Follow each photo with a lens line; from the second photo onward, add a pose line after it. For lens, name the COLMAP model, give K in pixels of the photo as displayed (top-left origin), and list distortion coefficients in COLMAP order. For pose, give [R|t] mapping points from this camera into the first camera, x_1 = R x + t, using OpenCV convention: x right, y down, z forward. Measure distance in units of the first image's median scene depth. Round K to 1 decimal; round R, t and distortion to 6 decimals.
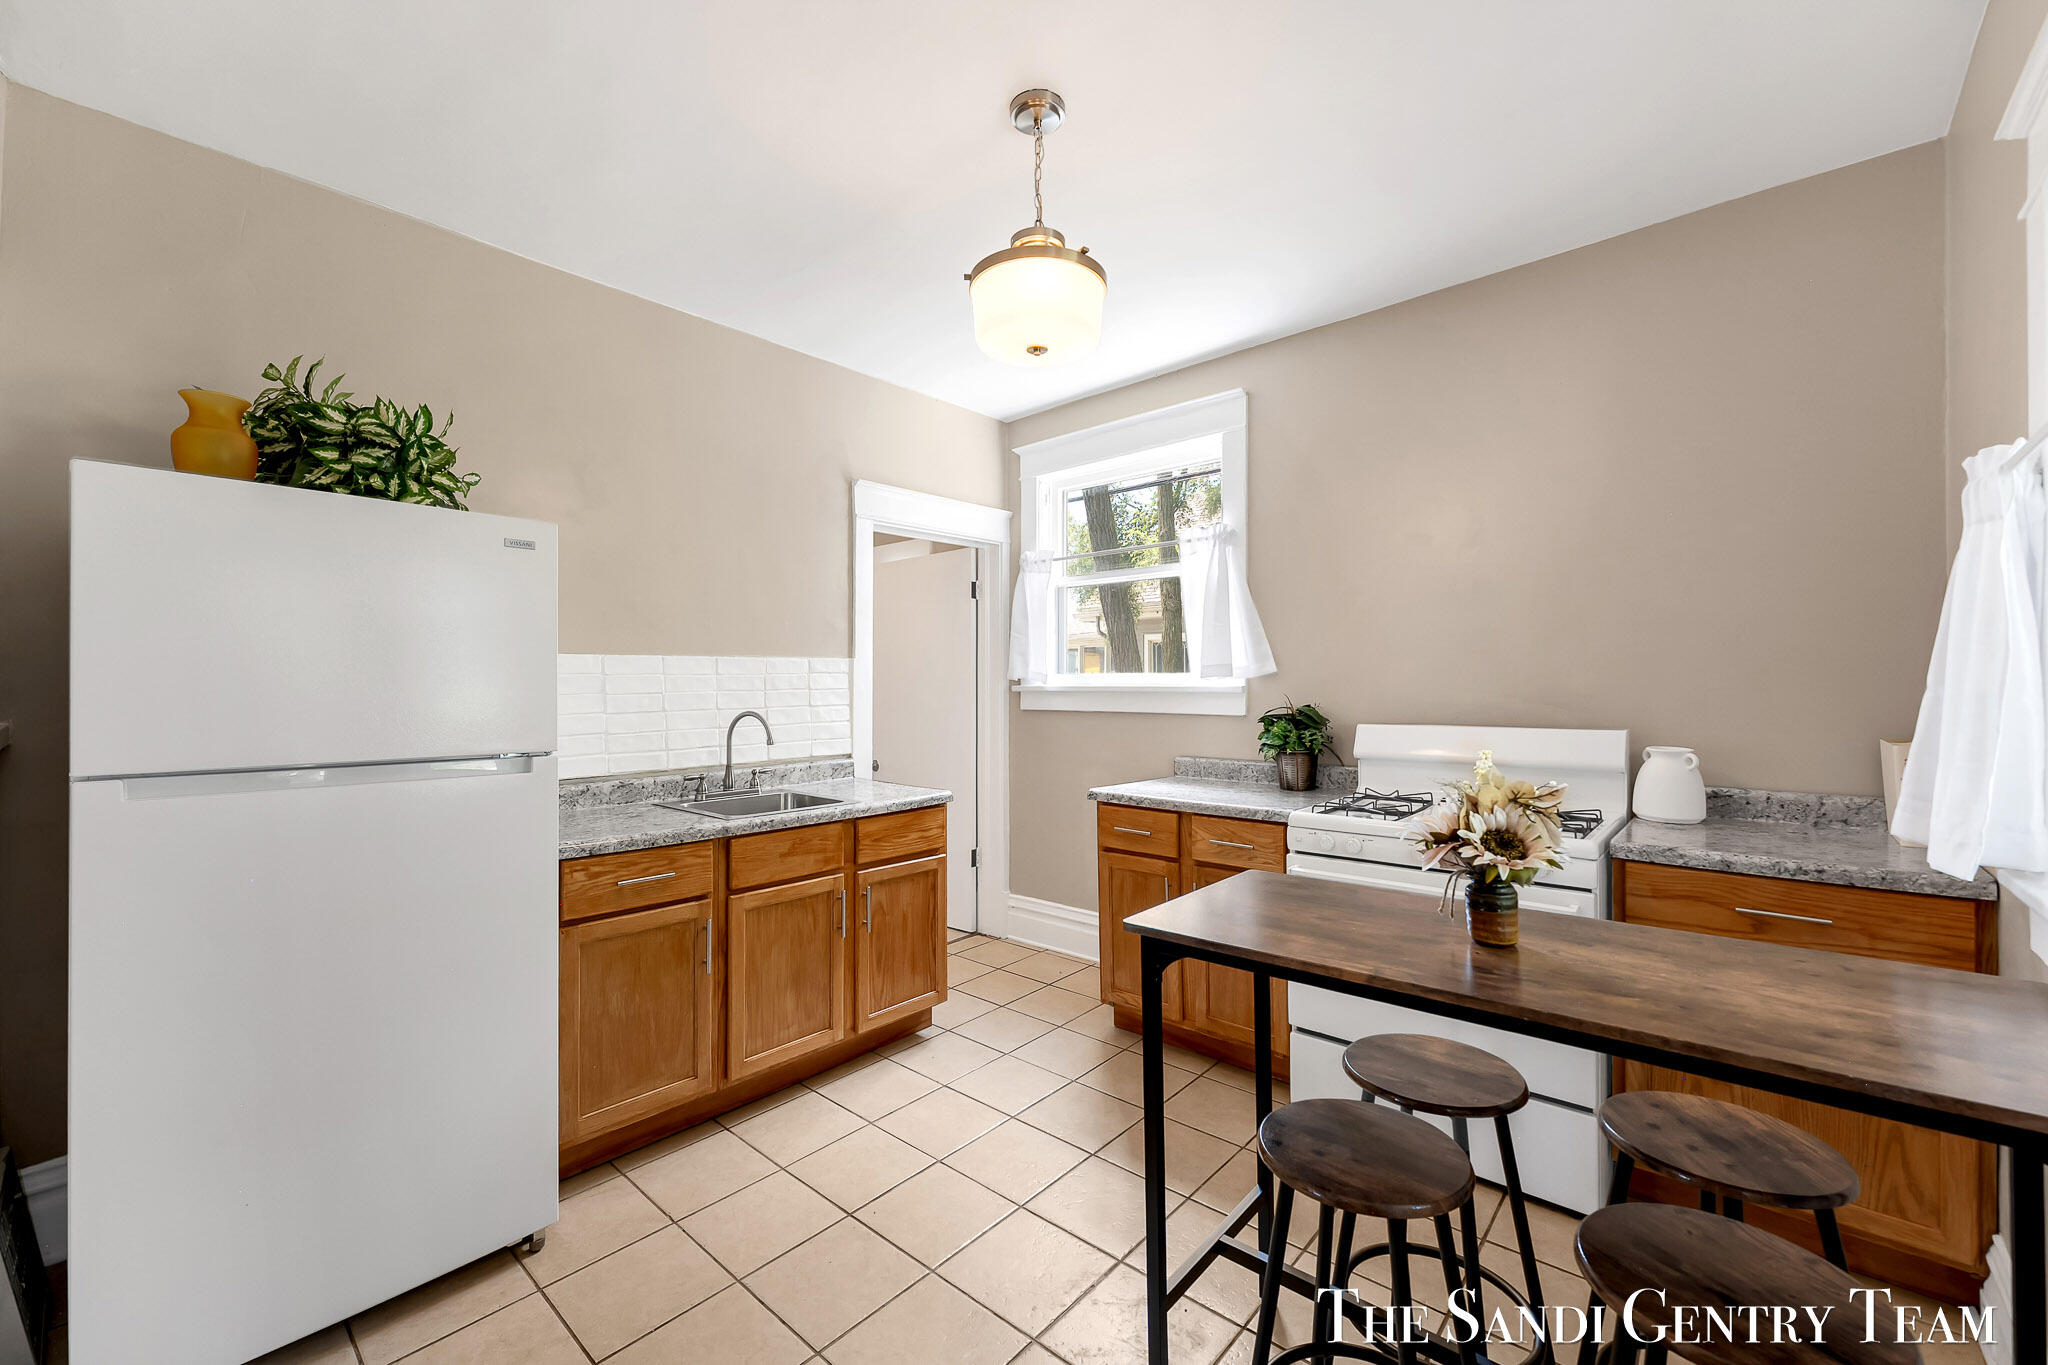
lens RADIAL K [[812.3, 0, 1016.2], [0, 812.3, 686.1], [0, 0, 1]] dist [-0.005620, 0.000645]
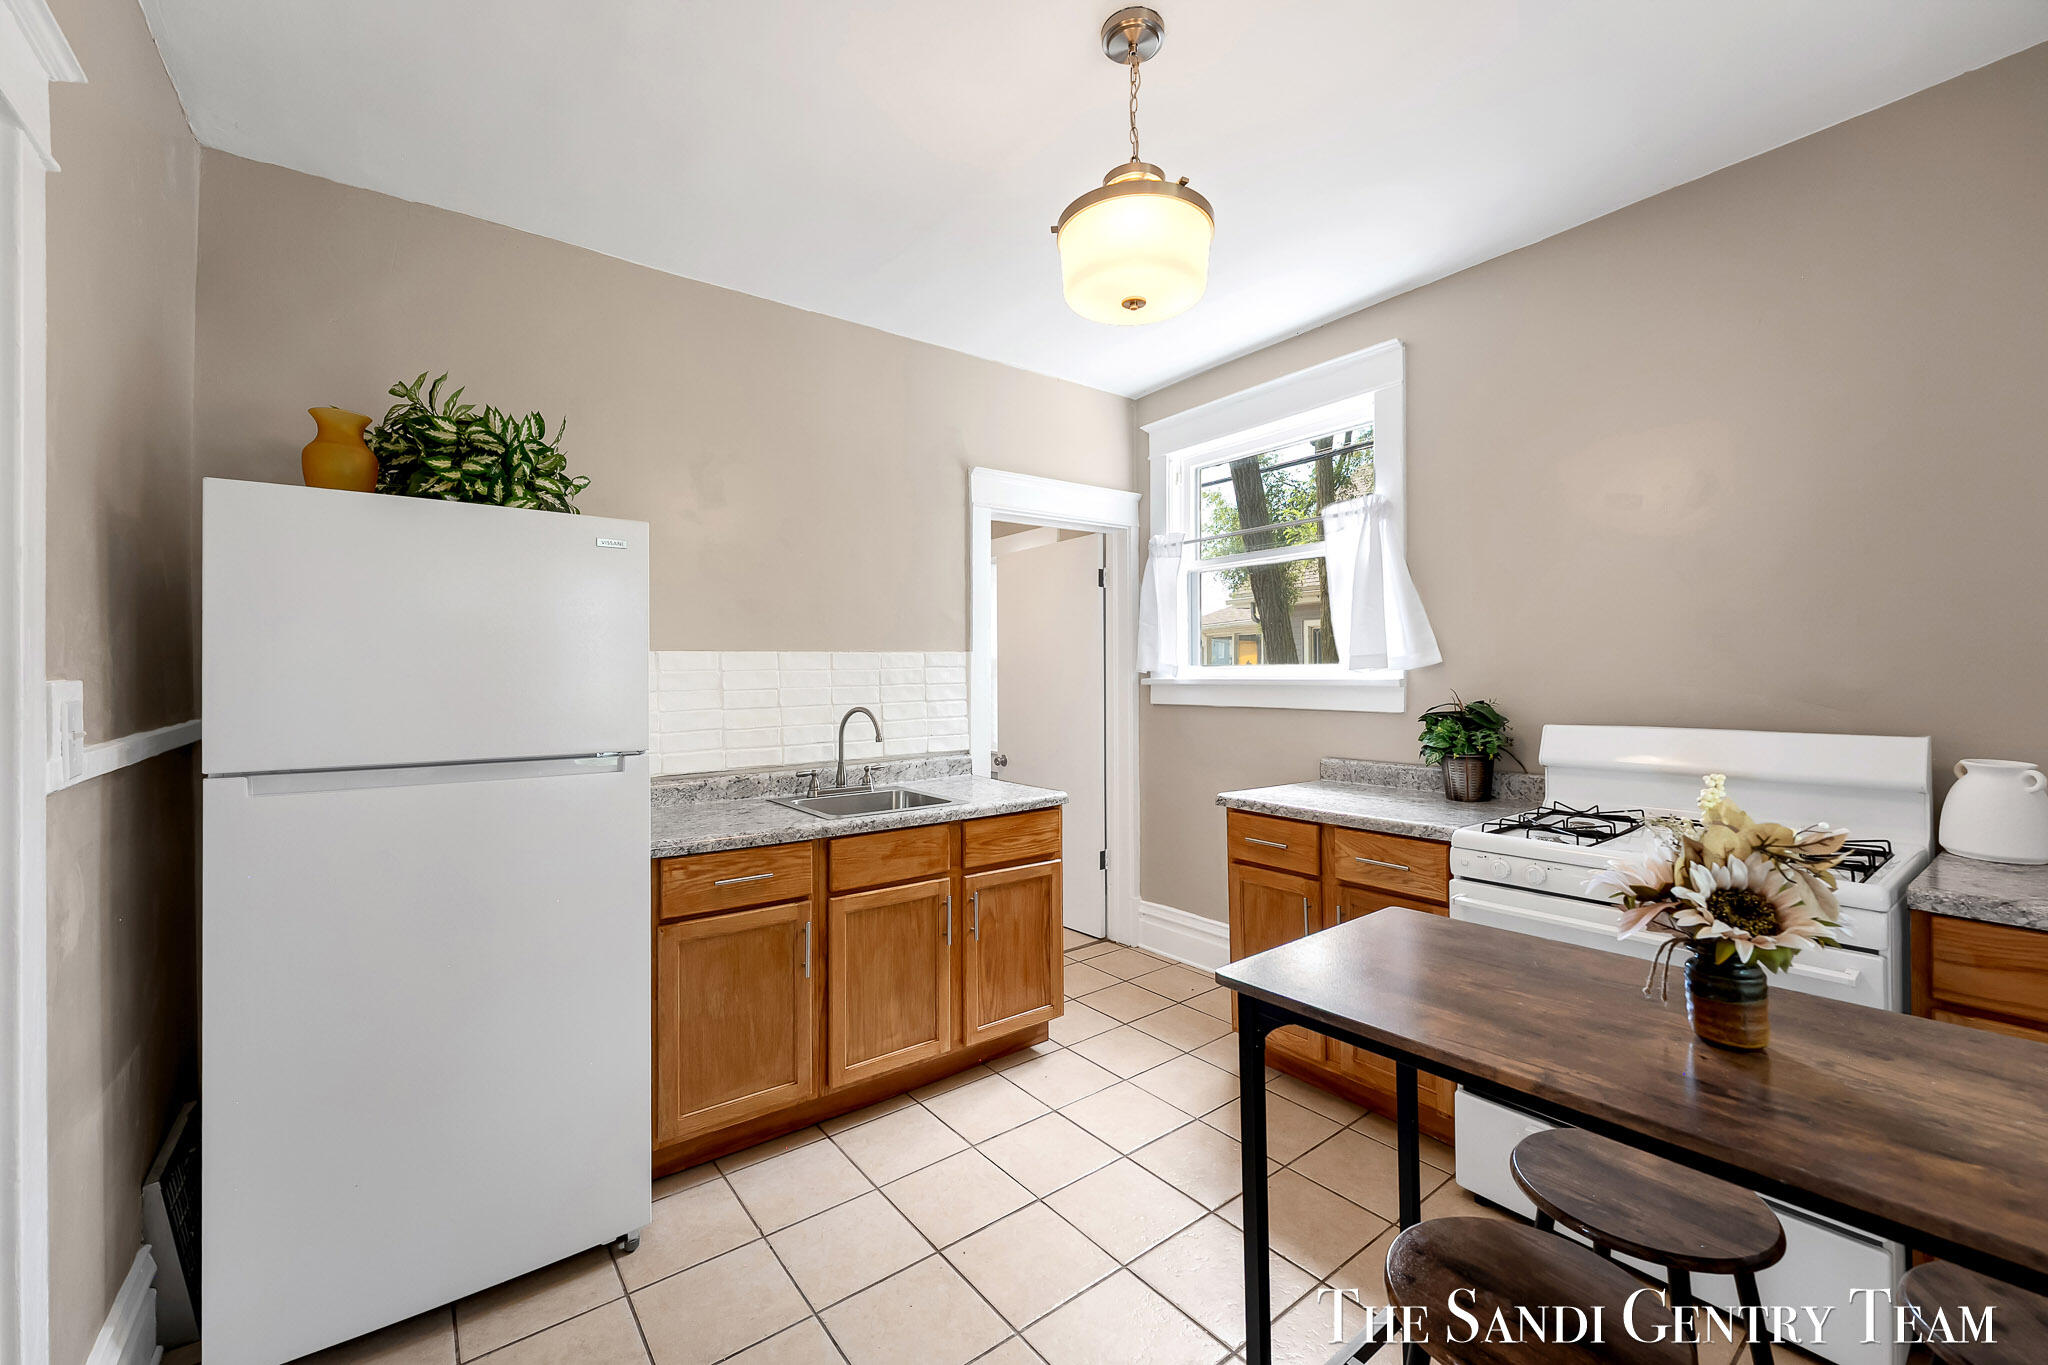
lens RADIAL K [[812.3, 0, 1014.7], [0, 812.3, 674.0], [0, 0, 1]] dist [-0.005620, 0.000645]
pose [[0.981539, -0.004828, -0.191199, 0.056037], [0.004536, 0.999988, -0.001961, -0.008098], [0.191206, 0.001058, 0.981549, 0.092458]]
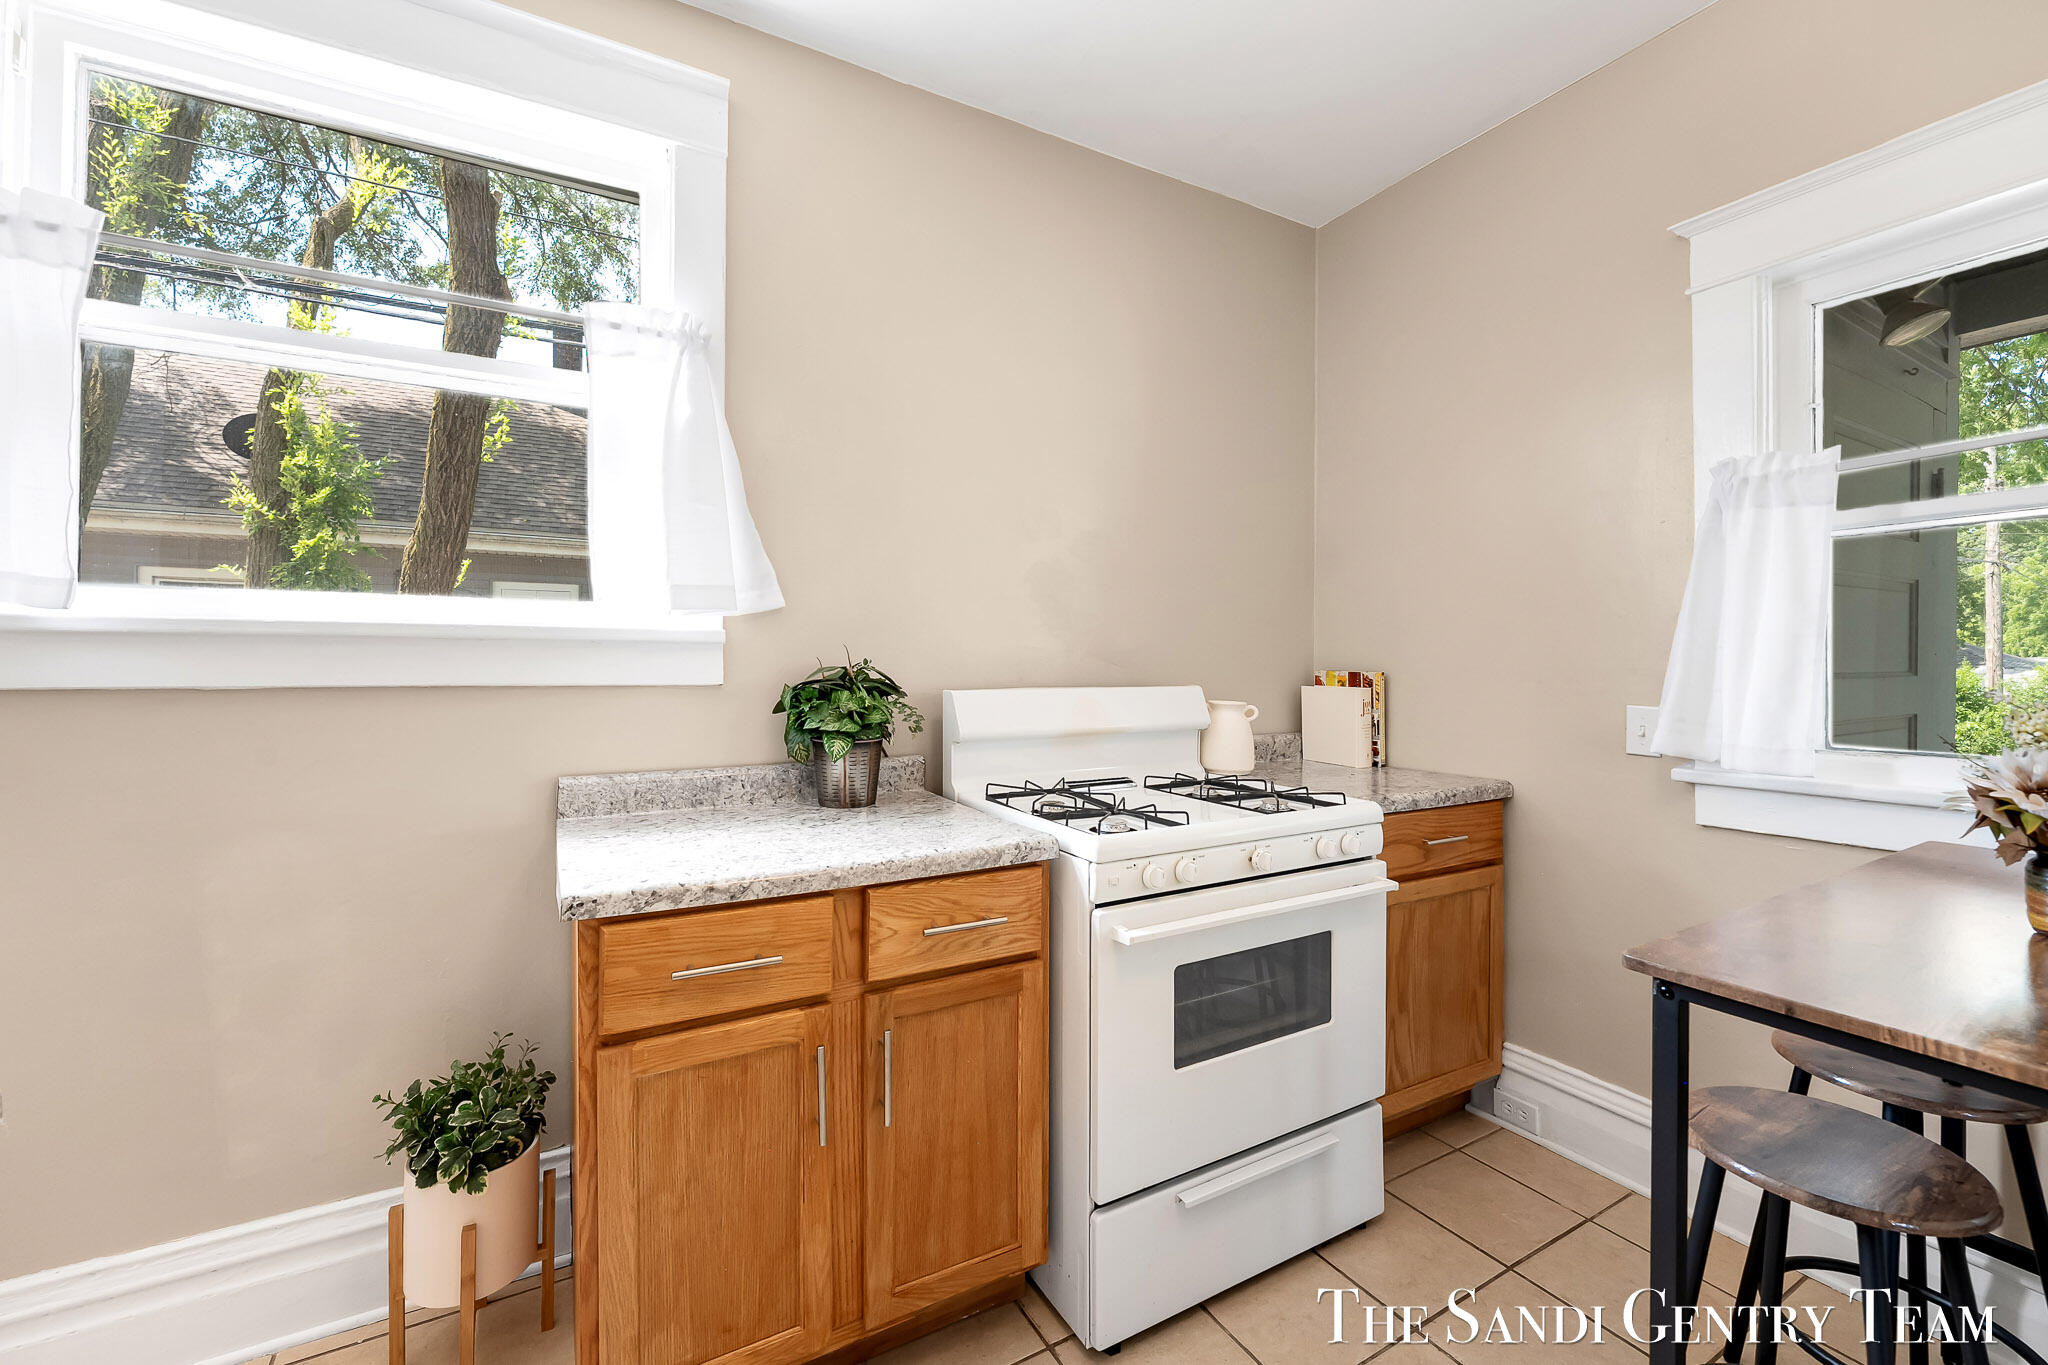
lens RADIAL K [[812.3, 0, 1021.0], [0, 812.3, 667.7], [0, 0, 1]] dist [-0.005620, 0.000645]
pose [[0.325669, 0.004634, 0.945472, -0.247675], [-0.002643, 0.999989, -0.003991, 0.039157], [-0.945480, -0.001199, 0.325678, 0.937194]]
